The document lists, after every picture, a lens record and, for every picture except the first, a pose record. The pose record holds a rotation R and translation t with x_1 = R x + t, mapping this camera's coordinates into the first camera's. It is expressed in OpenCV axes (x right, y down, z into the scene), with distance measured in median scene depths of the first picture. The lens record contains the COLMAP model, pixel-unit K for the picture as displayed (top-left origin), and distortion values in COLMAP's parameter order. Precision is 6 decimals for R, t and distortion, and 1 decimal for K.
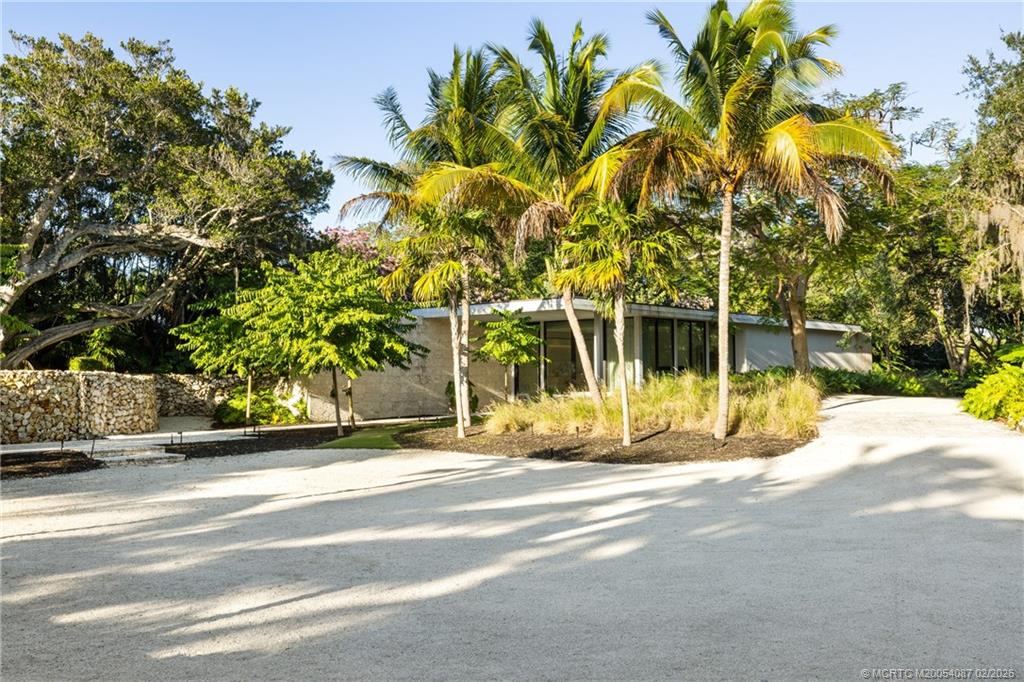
lens RADIAL K [[992.3, 0, 512.0], [0, 992.3, 341.0], [0, 0, 1]] dist [-0.001565, -0.002641]
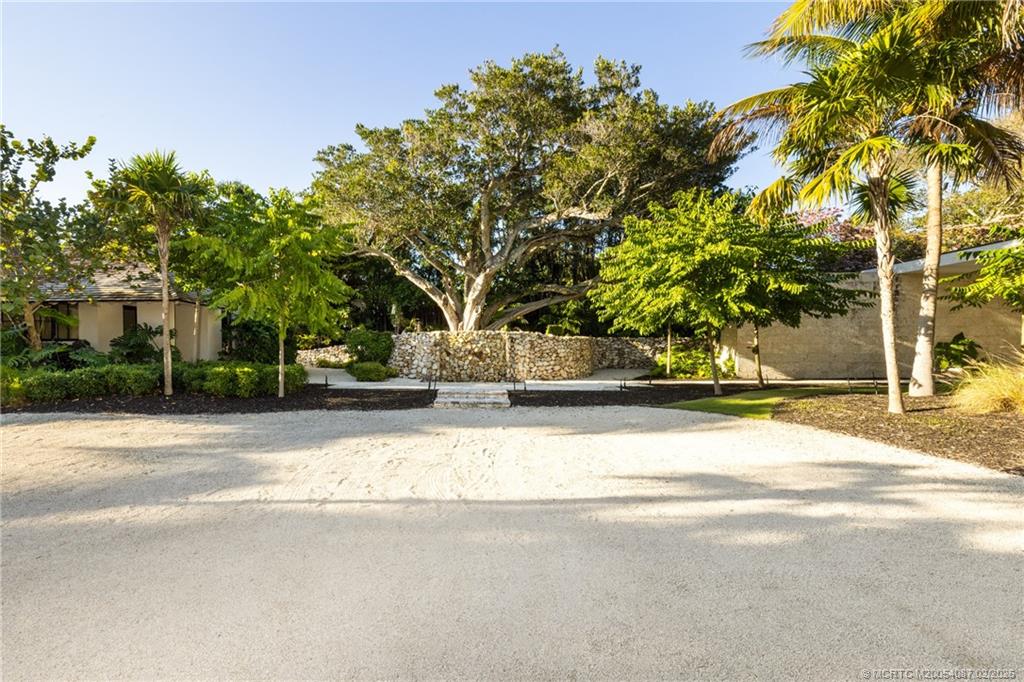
lens RADIAL K [[459.4, 0, 440.5], [0, 459.4, 360.1], [0, 0, 1]] dist [-0.000855, -0.000105]
pose [[0.589685, 0.021163, -0.807356, 0.016149], [0.023664, 0.998775, 0.043465, 0.039724], [0.807286, -0.044736, 0.588462, 0.549163]]
